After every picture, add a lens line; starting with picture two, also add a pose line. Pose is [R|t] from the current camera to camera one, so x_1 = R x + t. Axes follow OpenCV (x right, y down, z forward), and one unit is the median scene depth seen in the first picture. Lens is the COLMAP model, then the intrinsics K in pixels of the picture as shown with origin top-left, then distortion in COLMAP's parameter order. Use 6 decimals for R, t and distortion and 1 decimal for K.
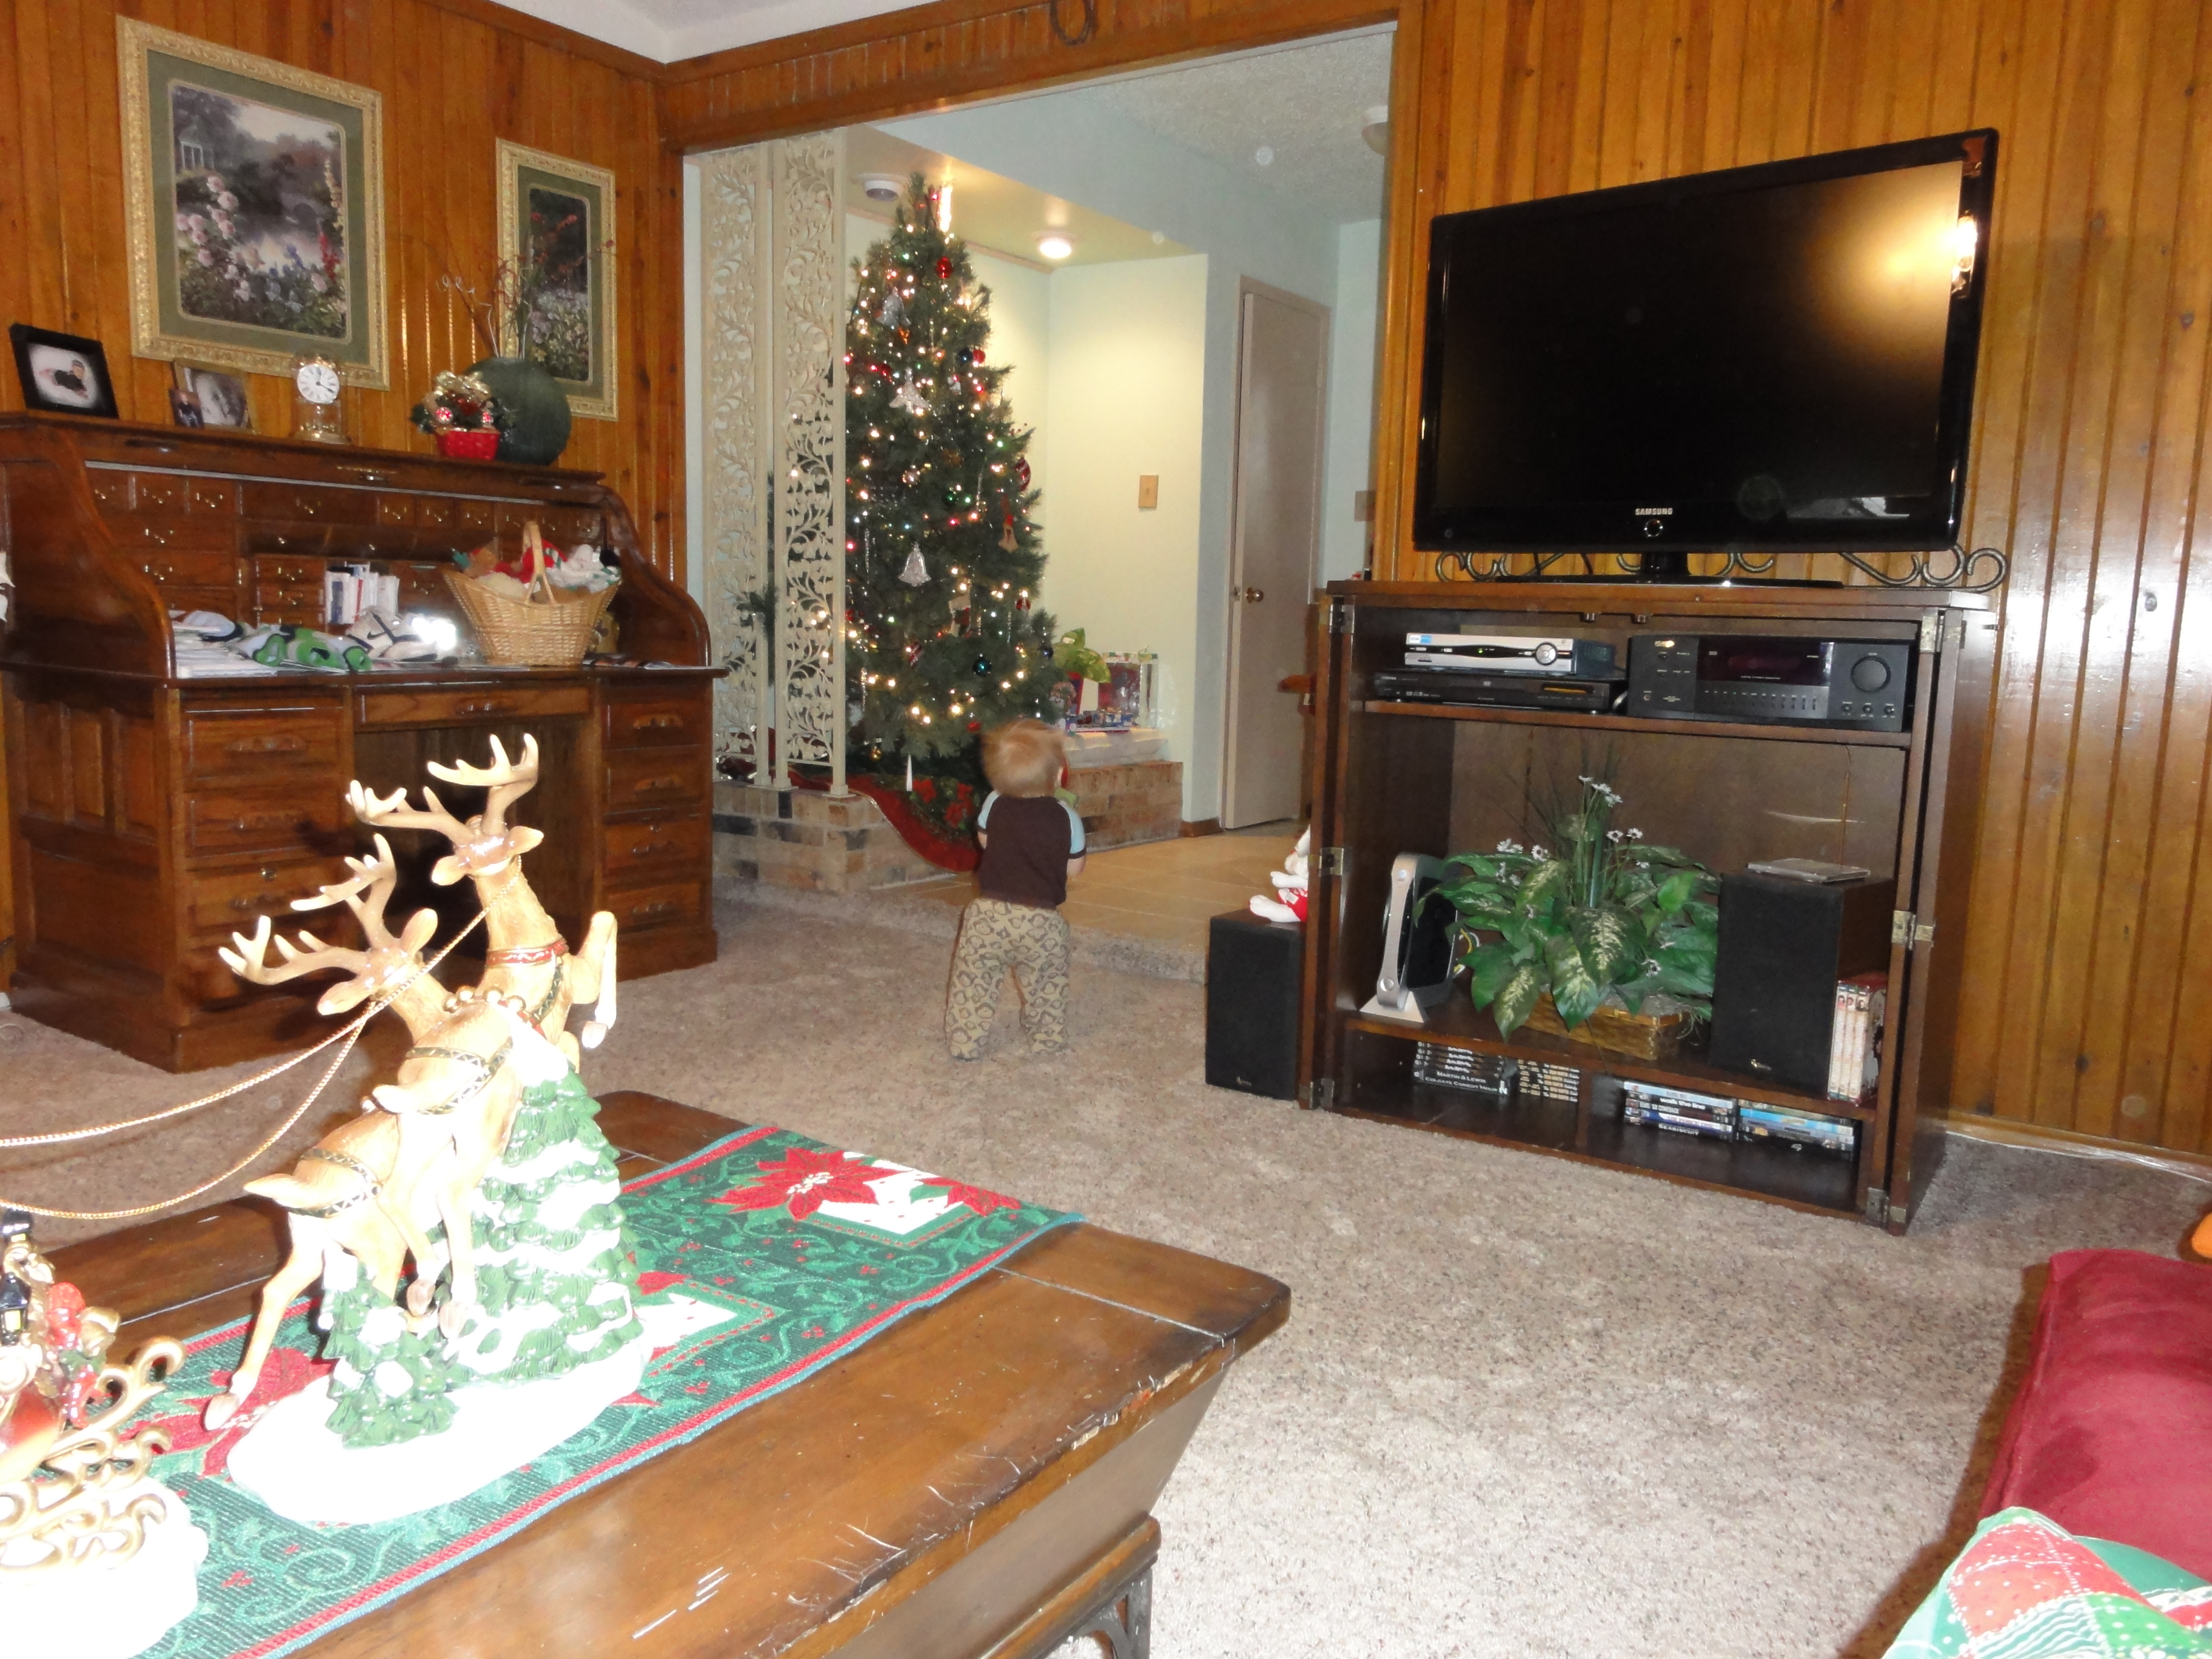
lens RADIAL K [[1617.9, 0, 1106.0], [0, 1617.9, 829.5], [0, 0, 1]] dist [-0.004943, 0.010329]
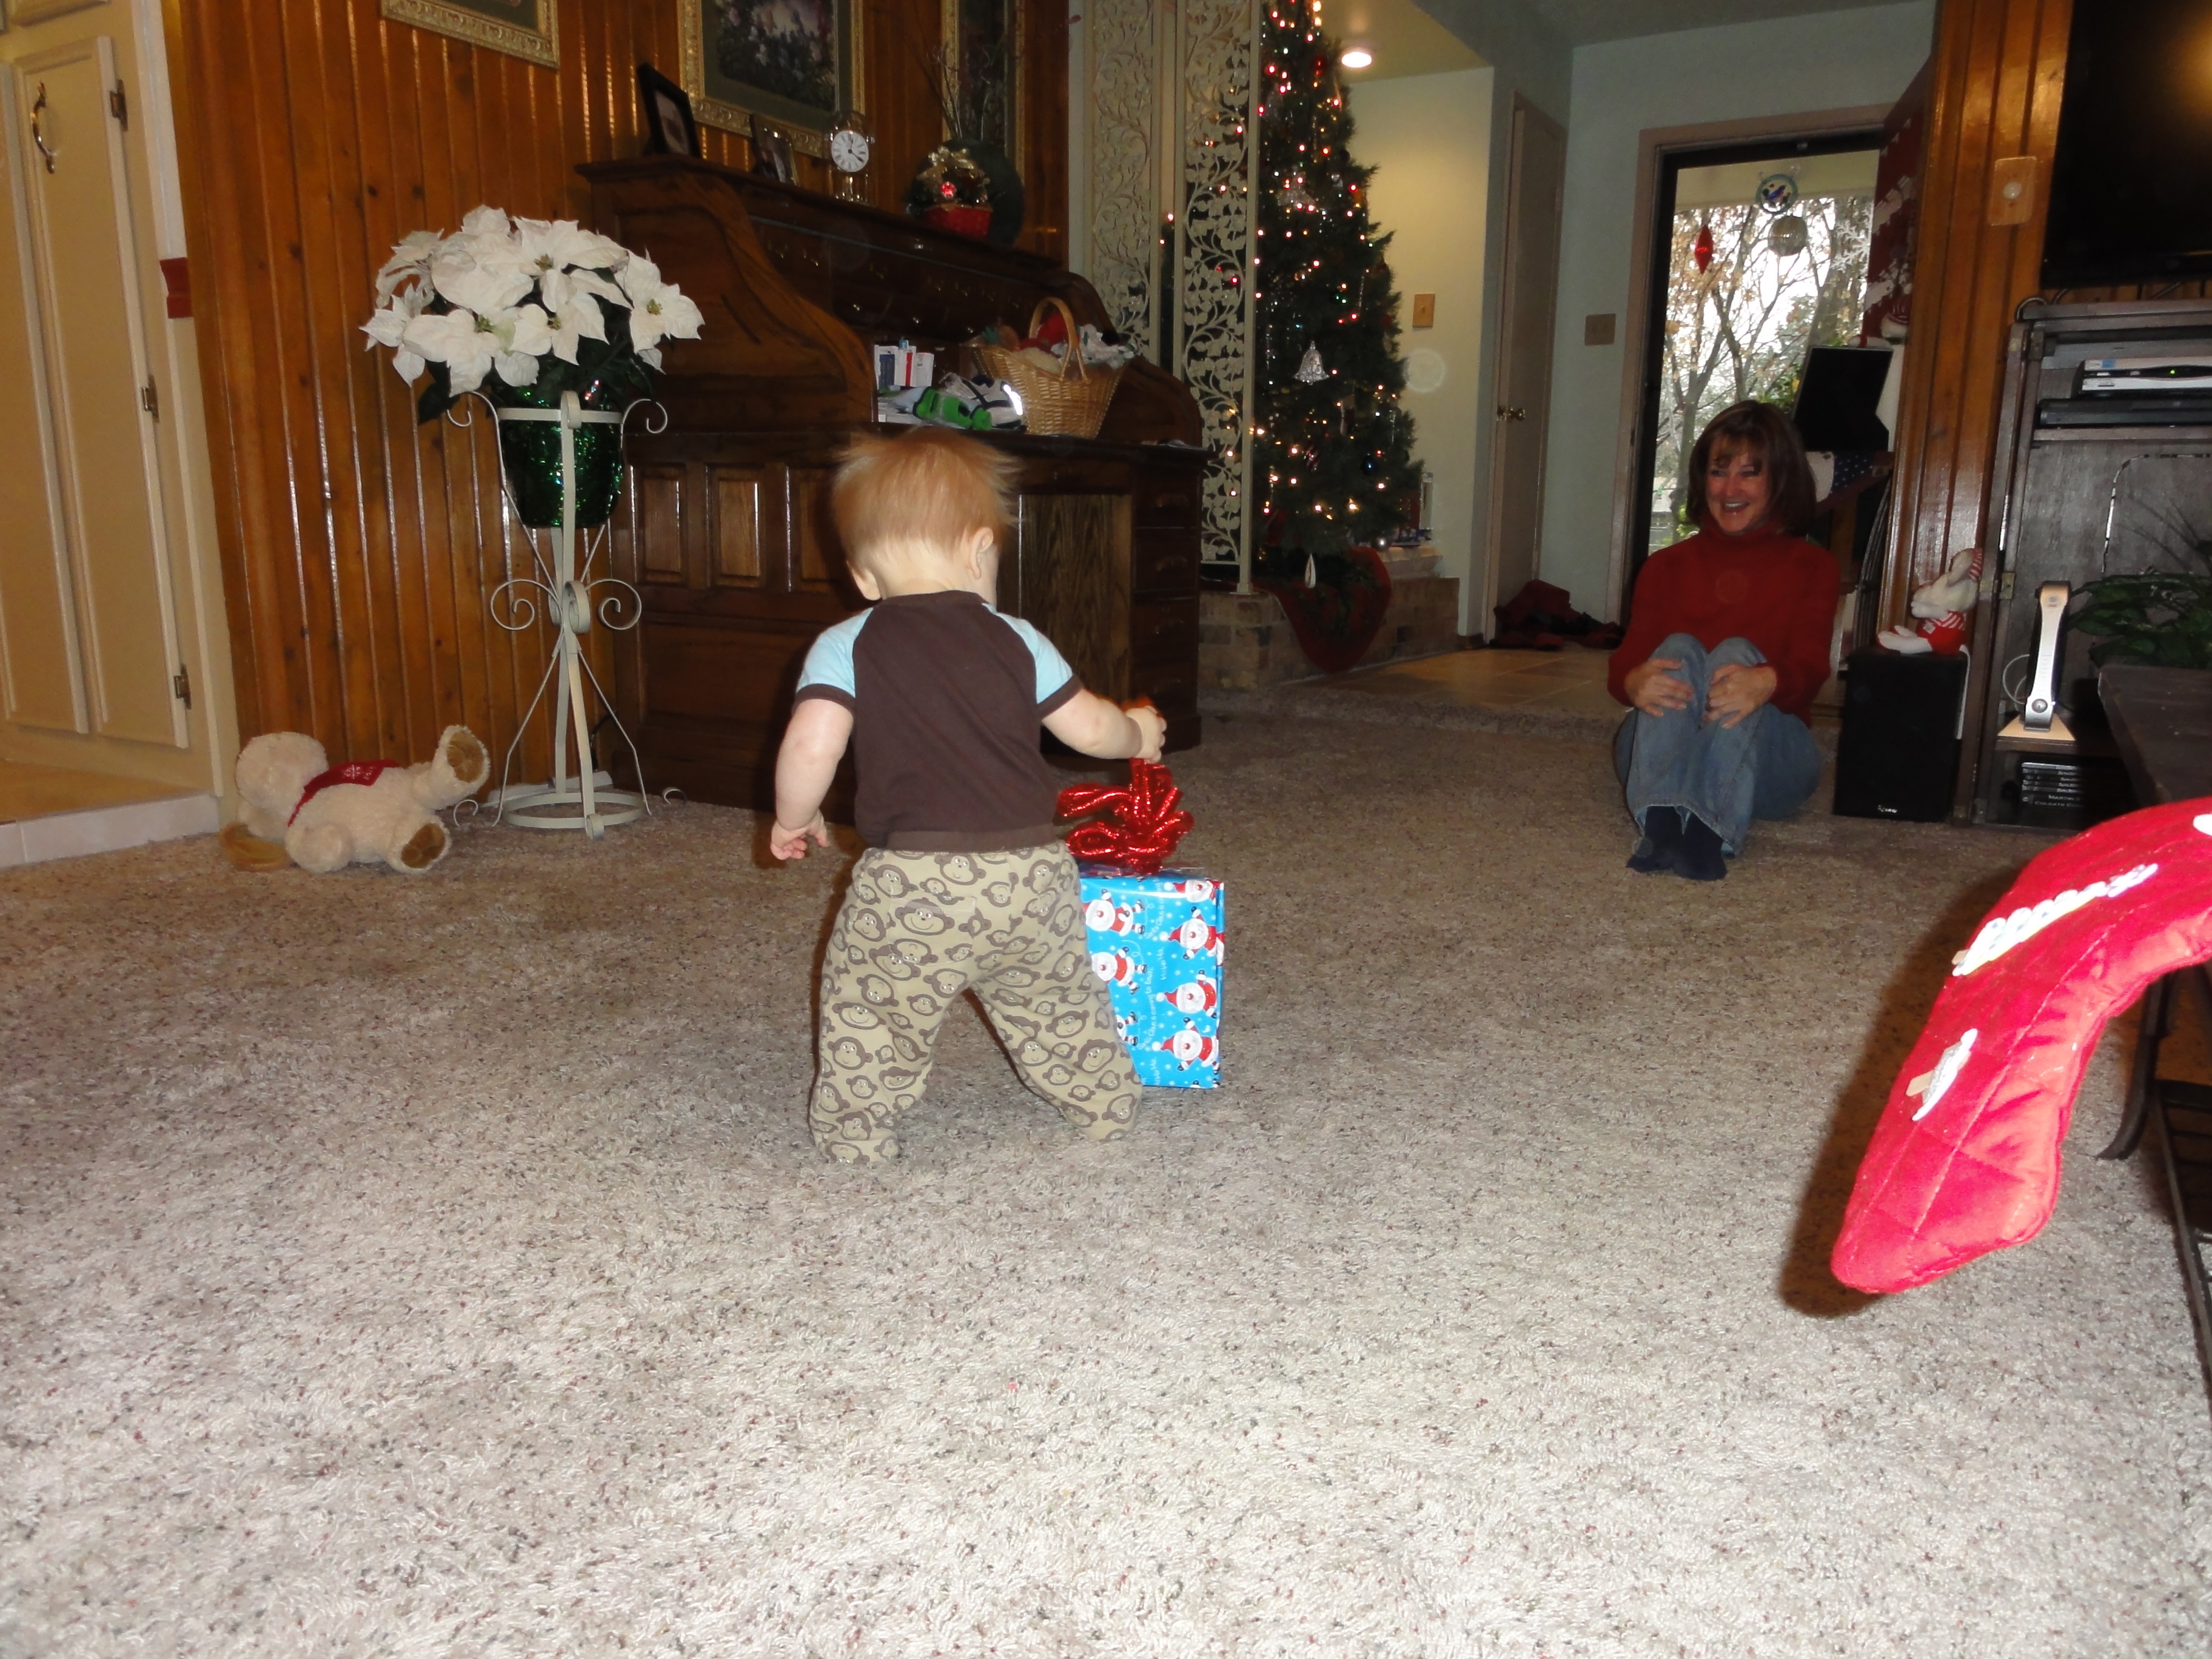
lens RADIAL K [[1549.8, 0, 1106.0], [0, 1549.8, 829.5], [0, 0, 1]] dist [0.005394, -0.003411]
pose [[0.997488, -0.031811, 0.063292, -0.322470], [0.027431, 0.997246, 0.068909, 0.058406], [-0.065310, -0.067000, 0.995613, 0.021344]]
